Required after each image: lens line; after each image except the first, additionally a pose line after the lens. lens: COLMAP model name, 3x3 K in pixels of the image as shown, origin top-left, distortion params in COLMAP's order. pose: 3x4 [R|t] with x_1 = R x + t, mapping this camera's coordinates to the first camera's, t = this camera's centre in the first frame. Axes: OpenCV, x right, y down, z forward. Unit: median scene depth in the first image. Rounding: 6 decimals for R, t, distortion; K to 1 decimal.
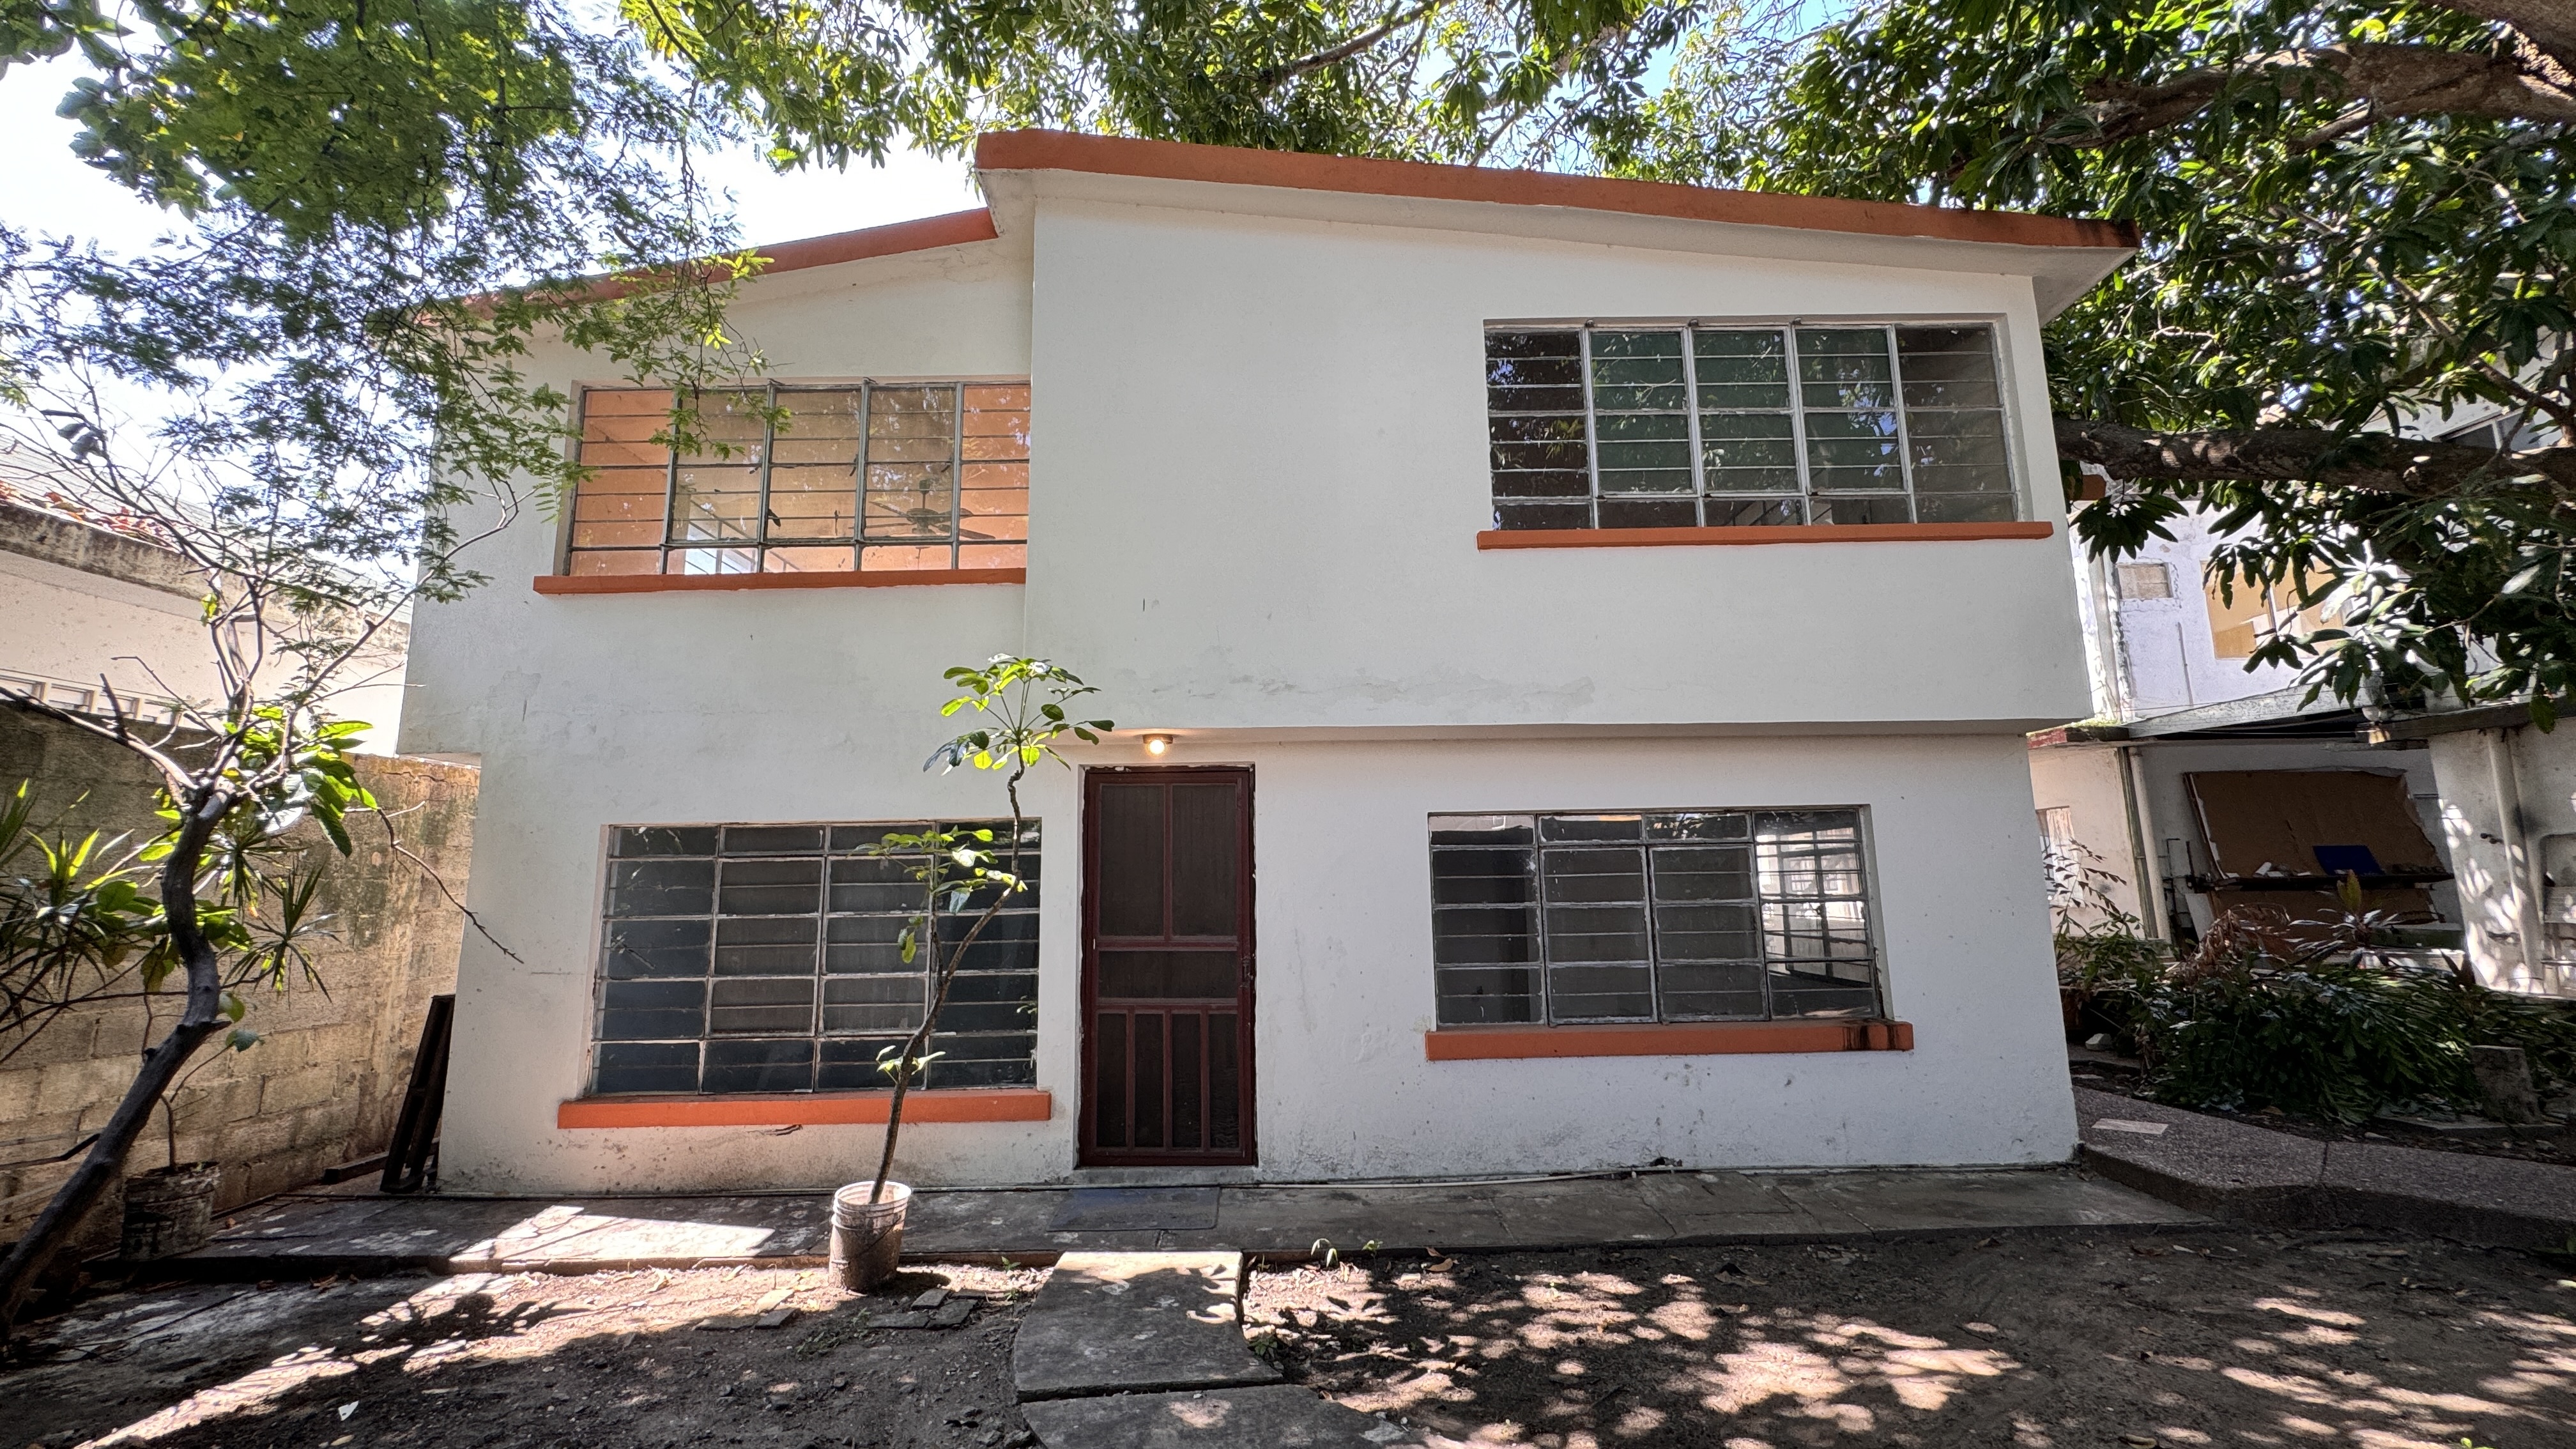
lens RADIAL K [[1032.1, 0, 1243.4], [0, 1032.1, 706.2], [0, 0, 1]] dist [-0.003913, 0.000815]
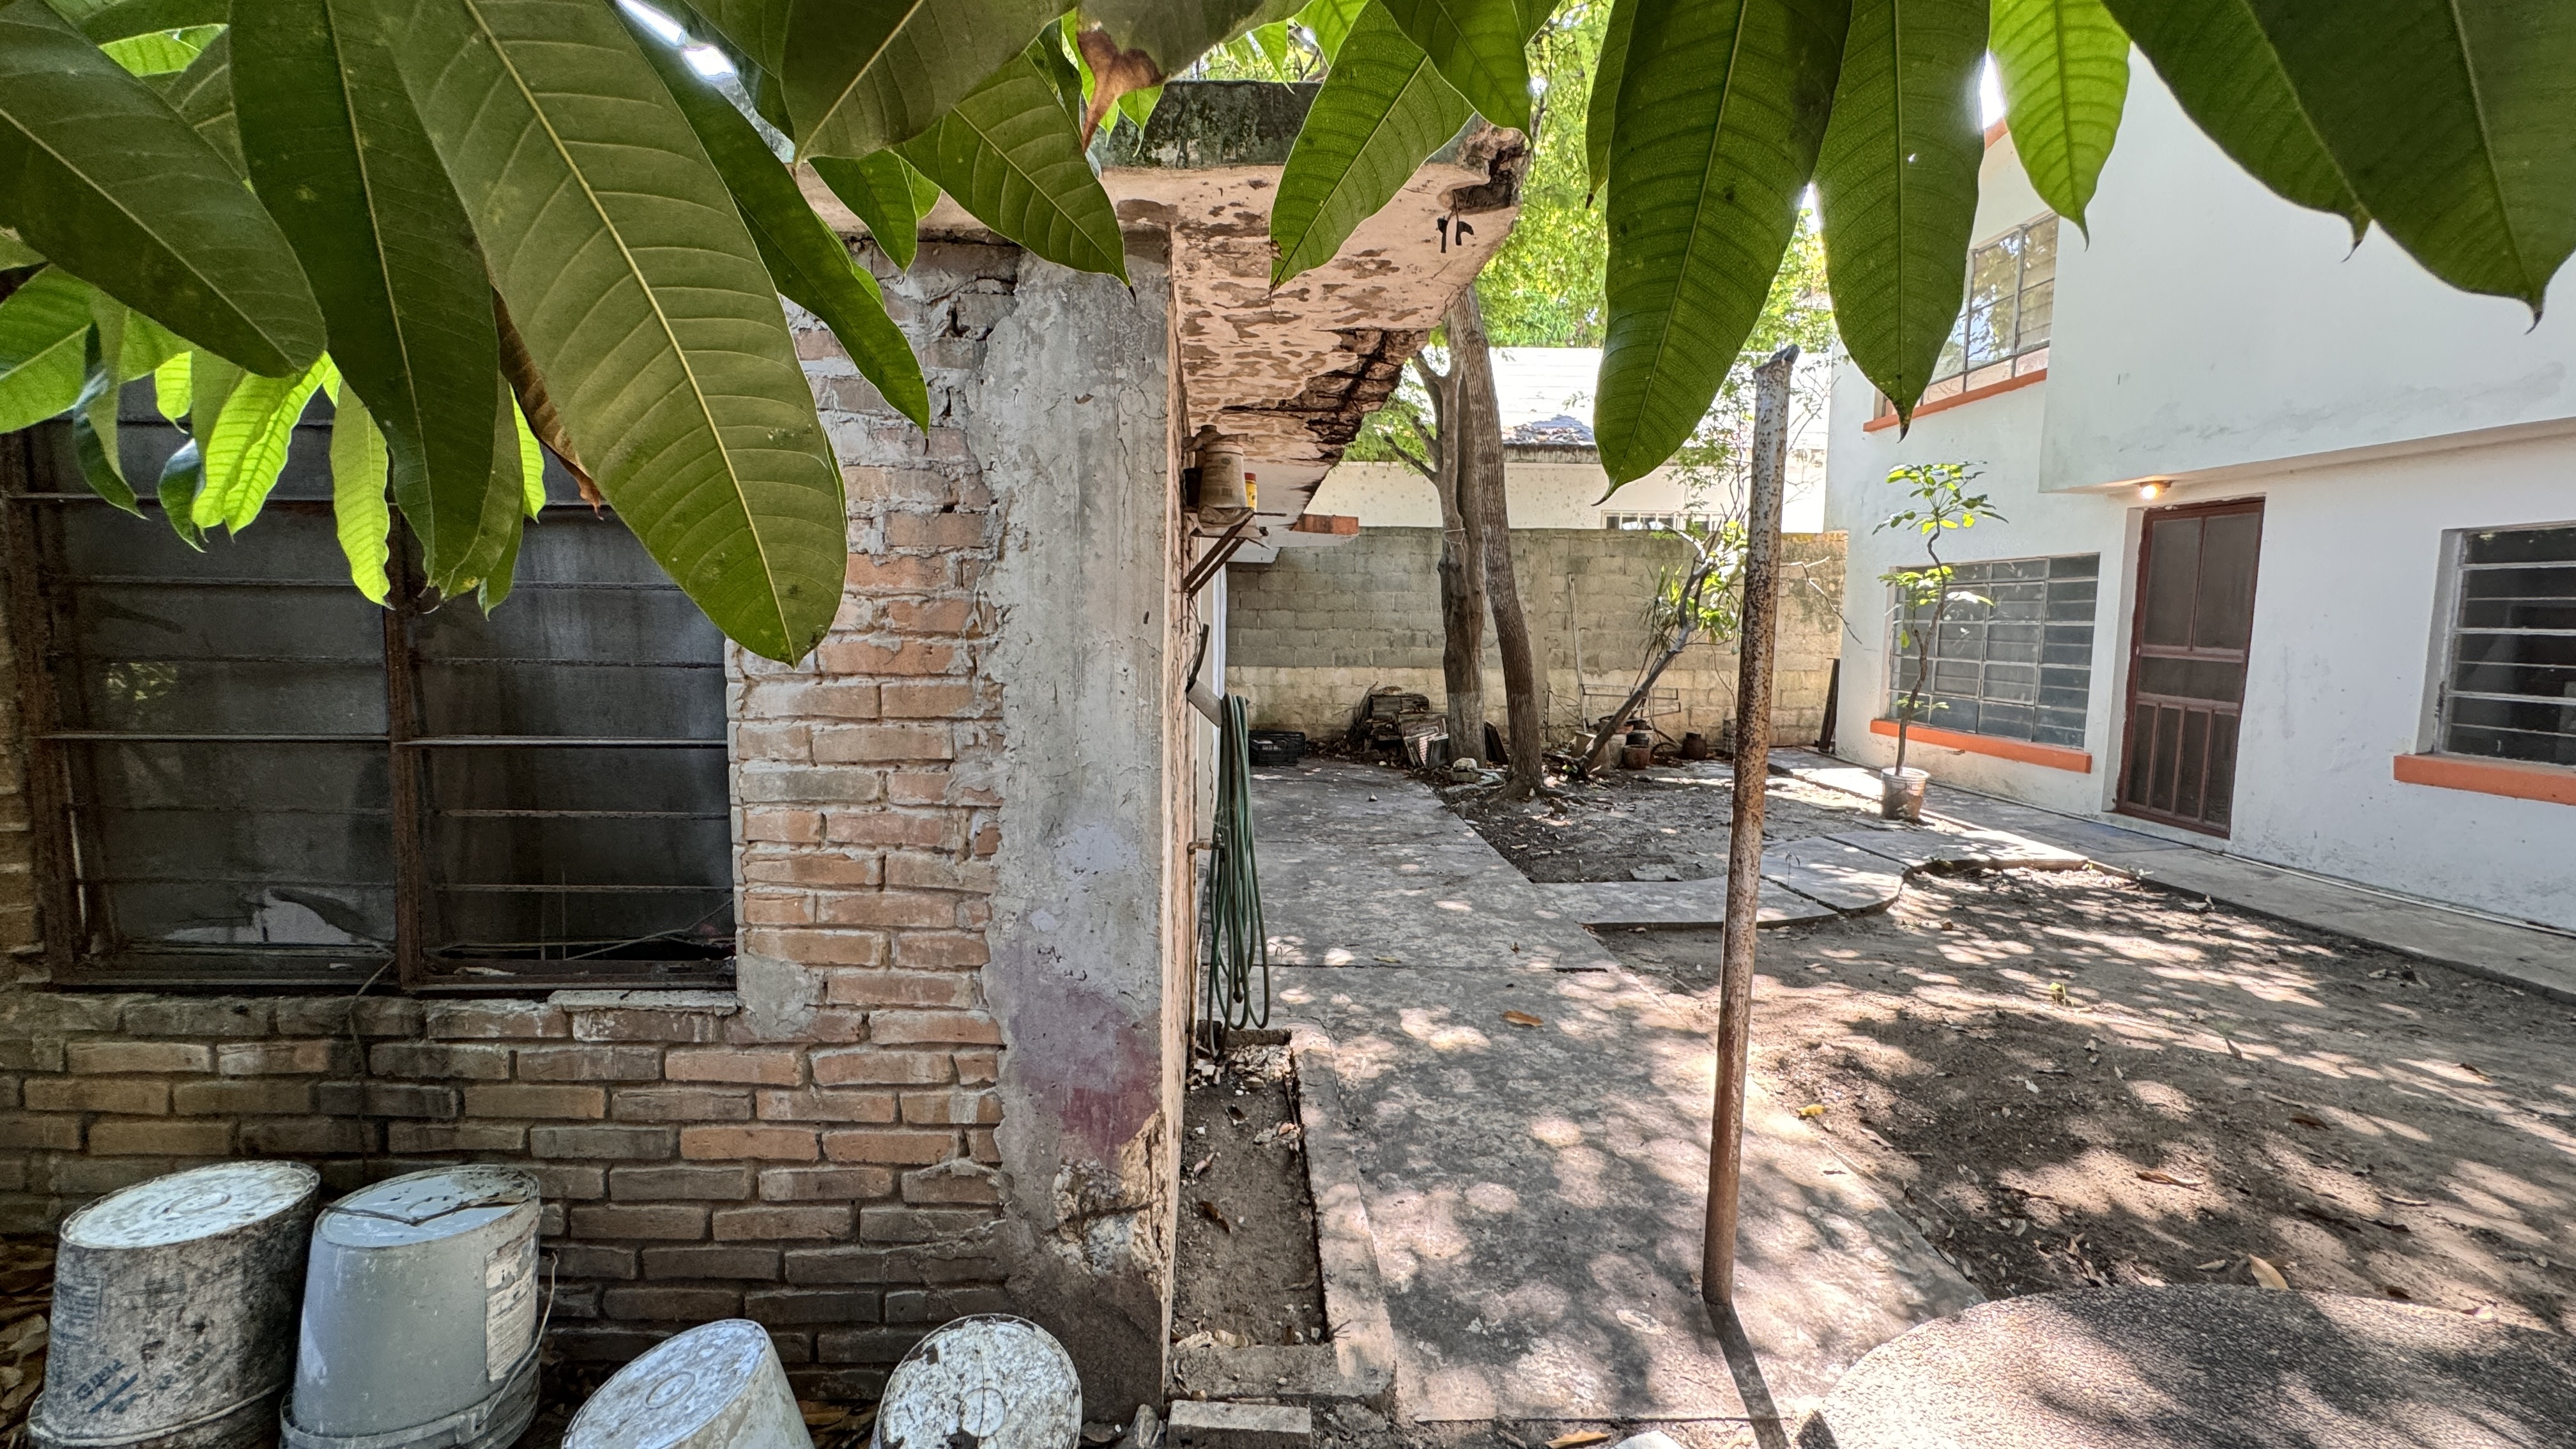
lens RADIAL K [[1032.1, 0, 1287.4], [0, 1032.1, 721.0], [0, 0, 1]] dist [-0.003913, 0.000815]
pose [[0.053298, 0.119629, -0.991387, 1.091700], [0.163056, 0.978431, 0.126832, -0.016543], [0.985176, -0.168411, 0.032642, -0.090500]]
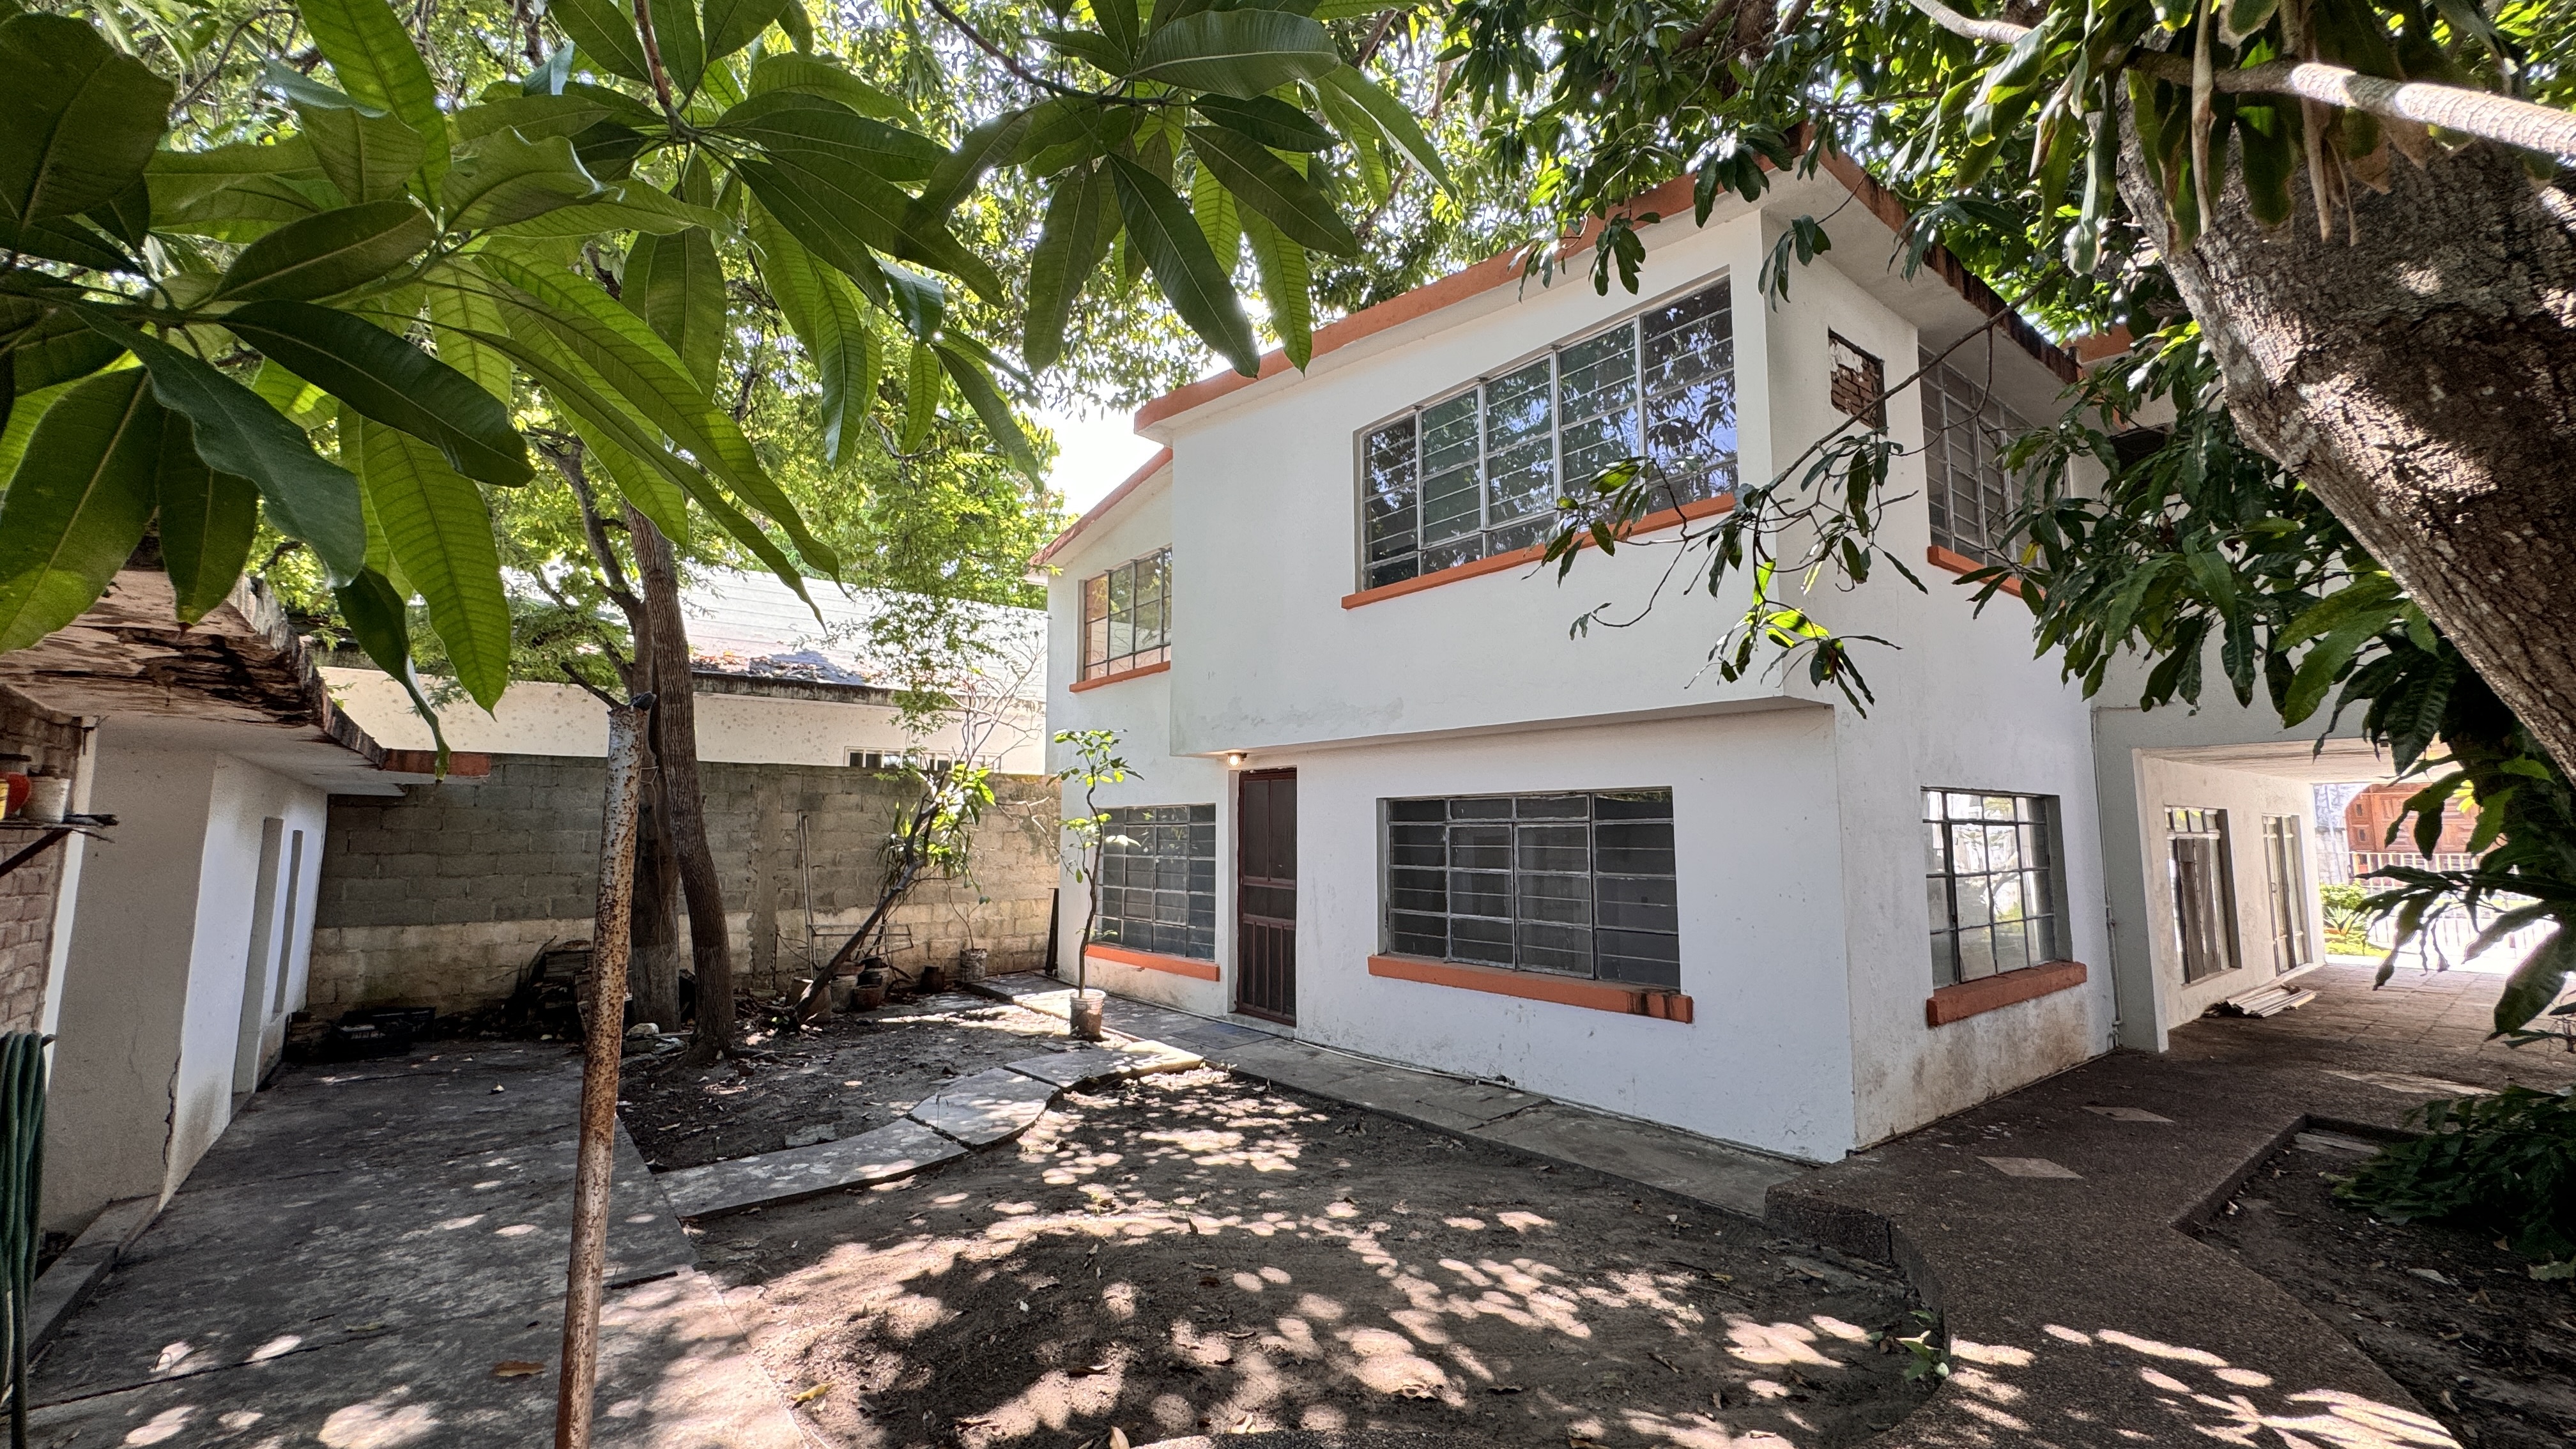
lens RADIAL K [[1032.1, 0, 1286.2], [0, 1032.1, 718.6], [0, 0, 1]] dist [-0.003913, 0.000815]
pose [[0.628131, -0.070144, -0.774940, 1.203090], [0.125086, 0.992078, 0.011590, -0.033589], [0.767988, -0.104214, 0.631929, 0.054640]]
